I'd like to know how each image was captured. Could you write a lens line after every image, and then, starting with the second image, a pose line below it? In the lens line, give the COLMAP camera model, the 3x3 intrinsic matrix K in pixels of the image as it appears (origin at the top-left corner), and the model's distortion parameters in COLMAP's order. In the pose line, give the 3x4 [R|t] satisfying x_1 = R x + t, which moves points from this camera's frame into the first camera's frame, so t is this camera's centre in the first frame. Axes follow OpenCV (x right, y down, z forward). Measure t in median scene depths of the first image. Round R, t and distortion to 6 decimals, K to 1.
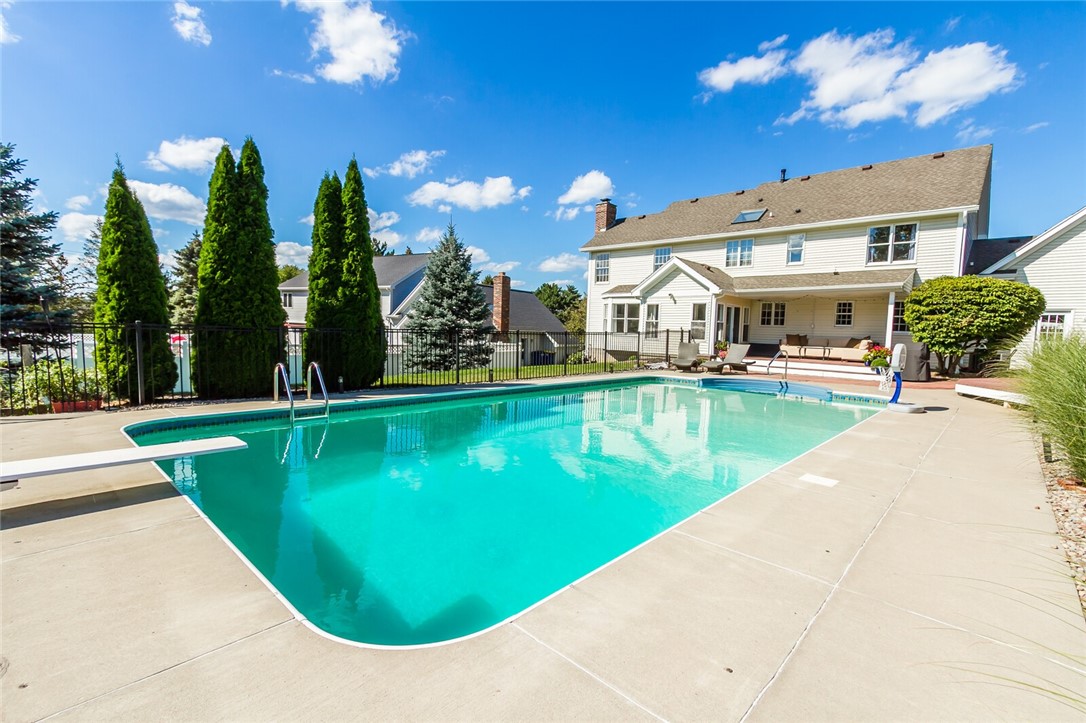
lens RADIAL K [[495.9, 0, 549.6], [0, 495.9, 367.7], [0, 0, 1]] dist [0.009782, -0.002105]
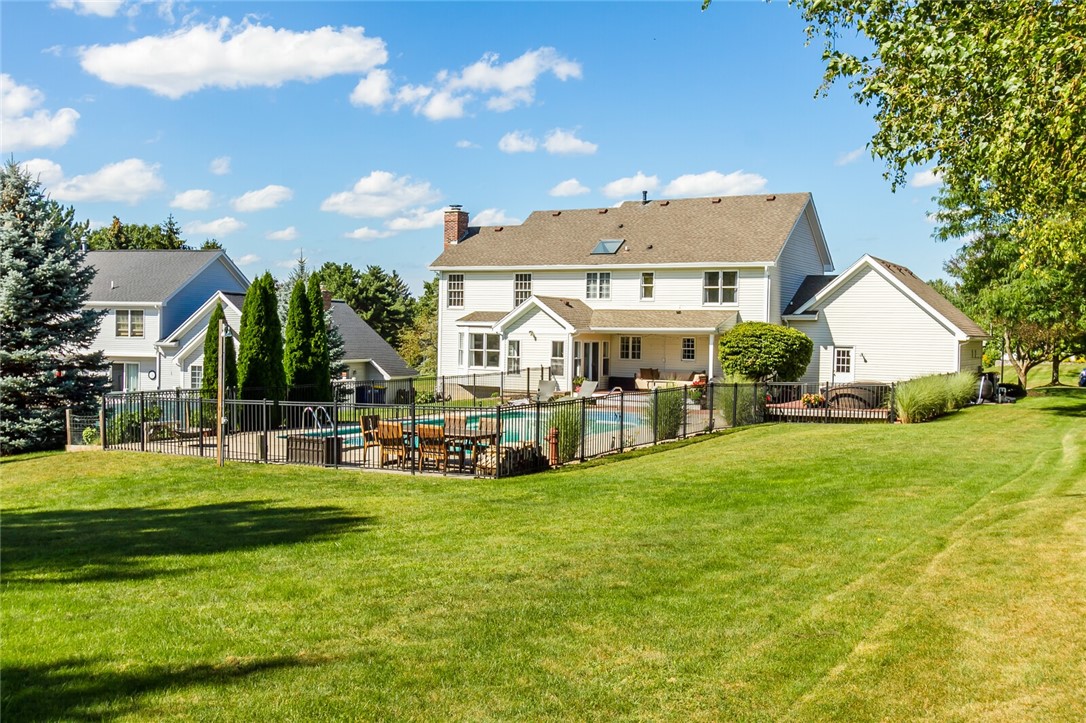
lens RADIAL K [[1109.6, 0, 543.3], [0, 1109.6, 361.0], [0, 0, 1]] dist [0.003168, 0.000000]
pose [[0.974087, -0.020235, 0.225268, -0.237598], [0.029841, 0.998781, -0.039319, 0.002570], [-0.224198, 0.045023, 0.973503, -1.182103]]
